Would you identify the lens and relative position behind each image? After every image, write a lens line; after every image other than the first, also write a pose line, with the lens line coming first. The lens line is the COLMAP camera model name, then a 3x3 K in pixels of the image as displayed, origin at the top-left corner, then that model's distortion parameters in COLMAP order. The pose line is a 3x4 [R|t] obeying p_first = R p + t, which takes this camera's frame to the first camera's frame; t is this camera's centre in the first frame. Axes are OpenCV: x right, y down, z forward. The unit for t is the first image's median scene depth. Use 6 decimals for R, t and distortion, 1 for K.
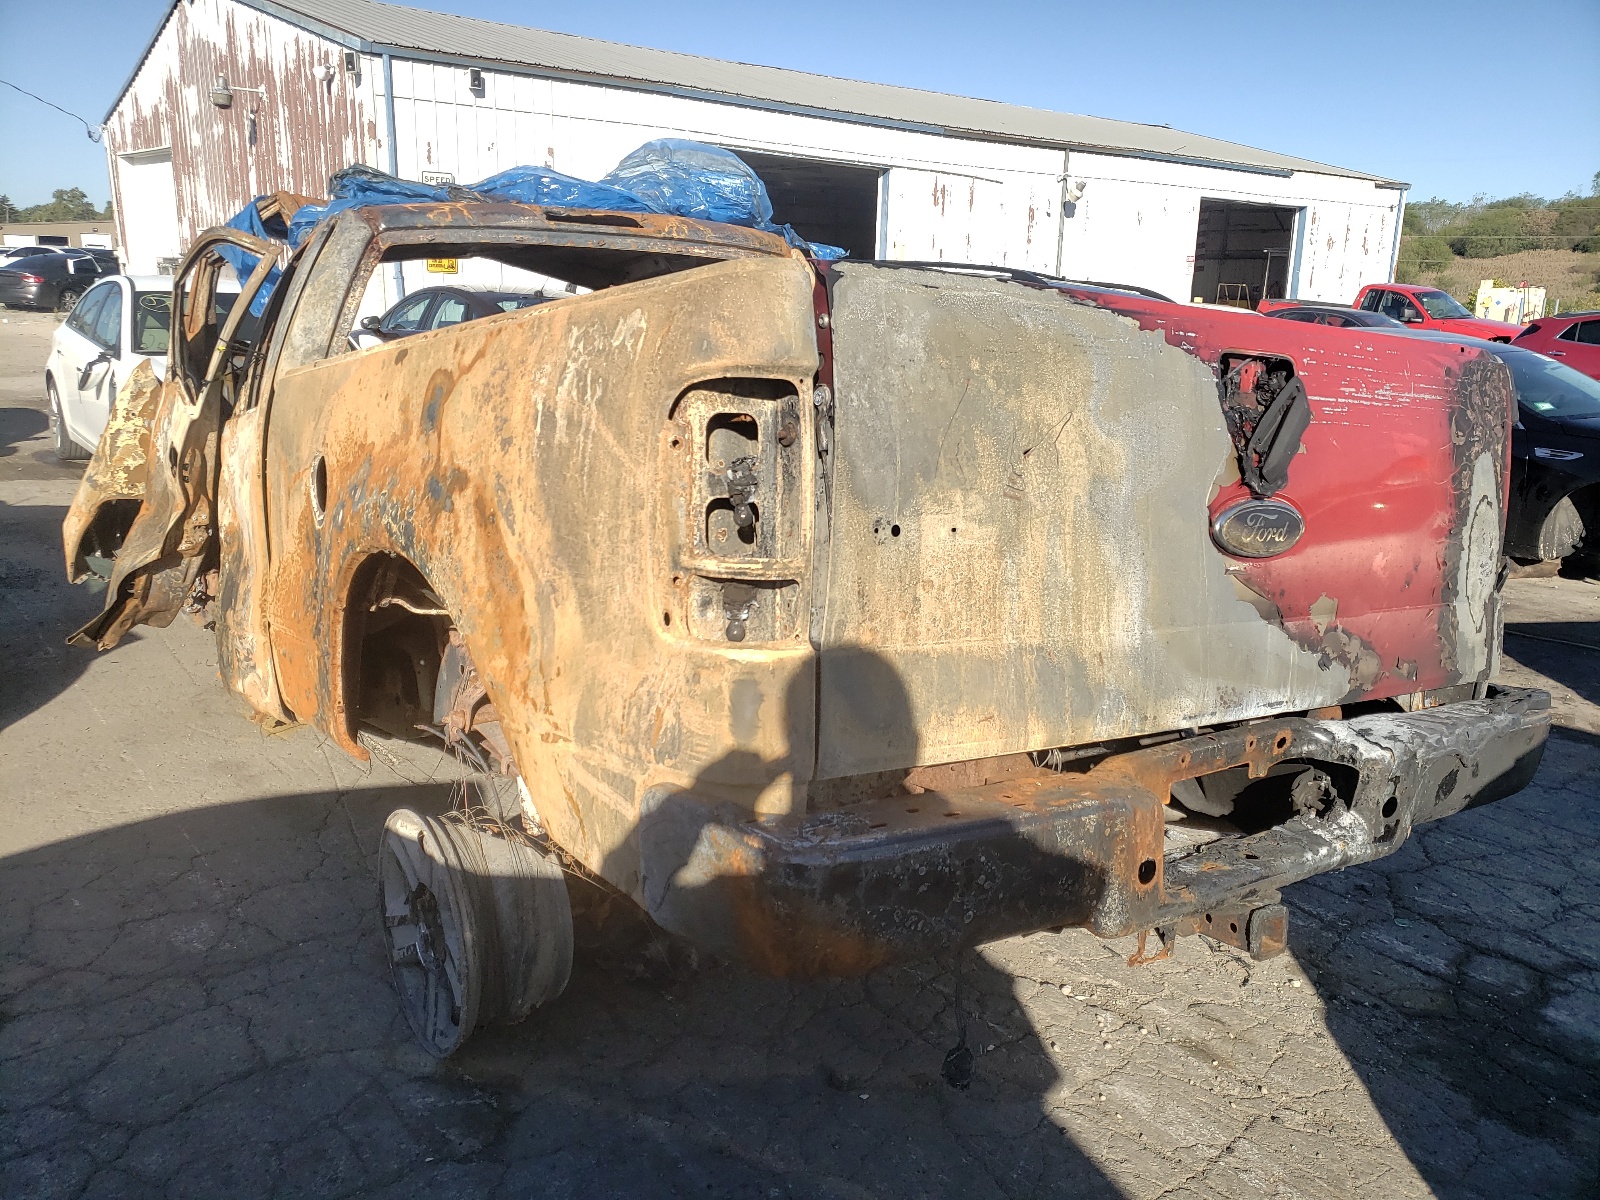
lens RADIAL K [[1219.5, 0, 800.0], [0, 1219.5, 600.0], [0, 0, 1]] dist [0.001628, 0.001022]
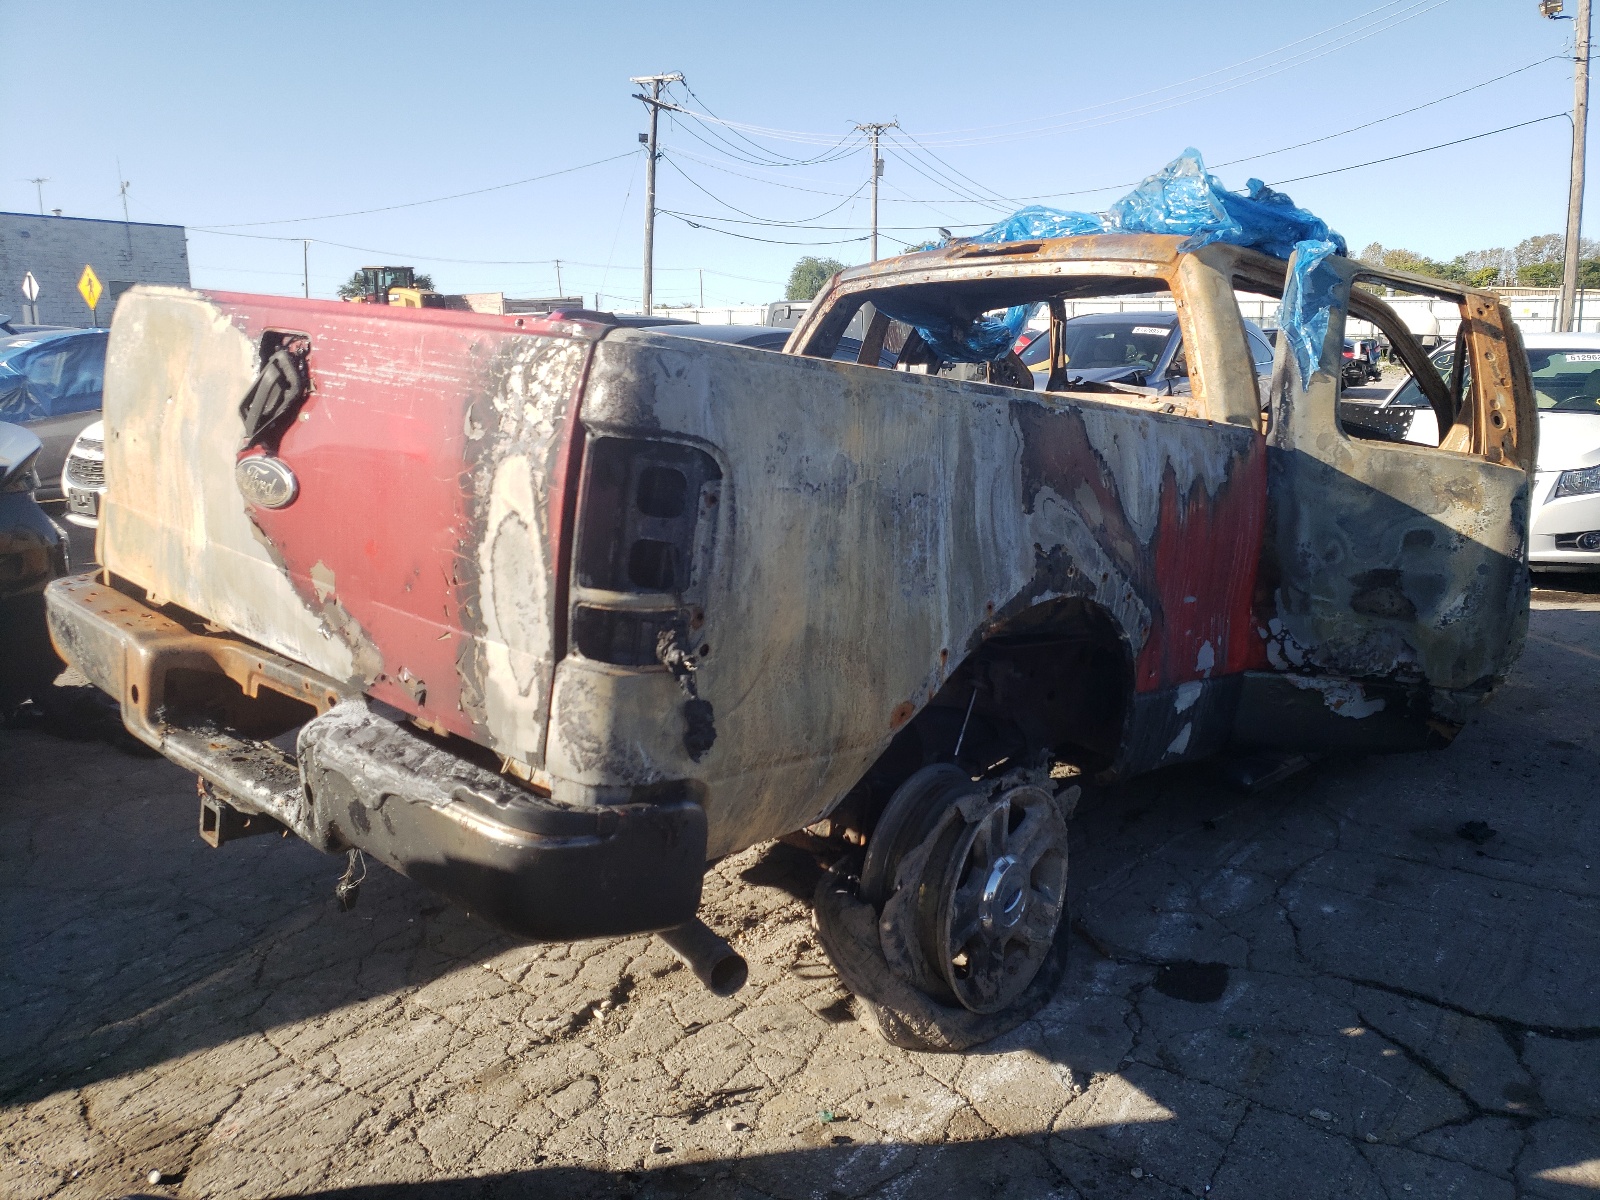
lens RADIAL K [[1219.5, 0, 800.0], [0, 1219.5, 600.0], [0, 0, 1]] dist [0.001628, 0.001022]
pose [[0.265150, 0.166071, -0.949798, 1.442390], [-0.219079, 0.969669, 0.108386, -0.165121], [0.938989, 0.179342, 0.293491, 1.026592]]
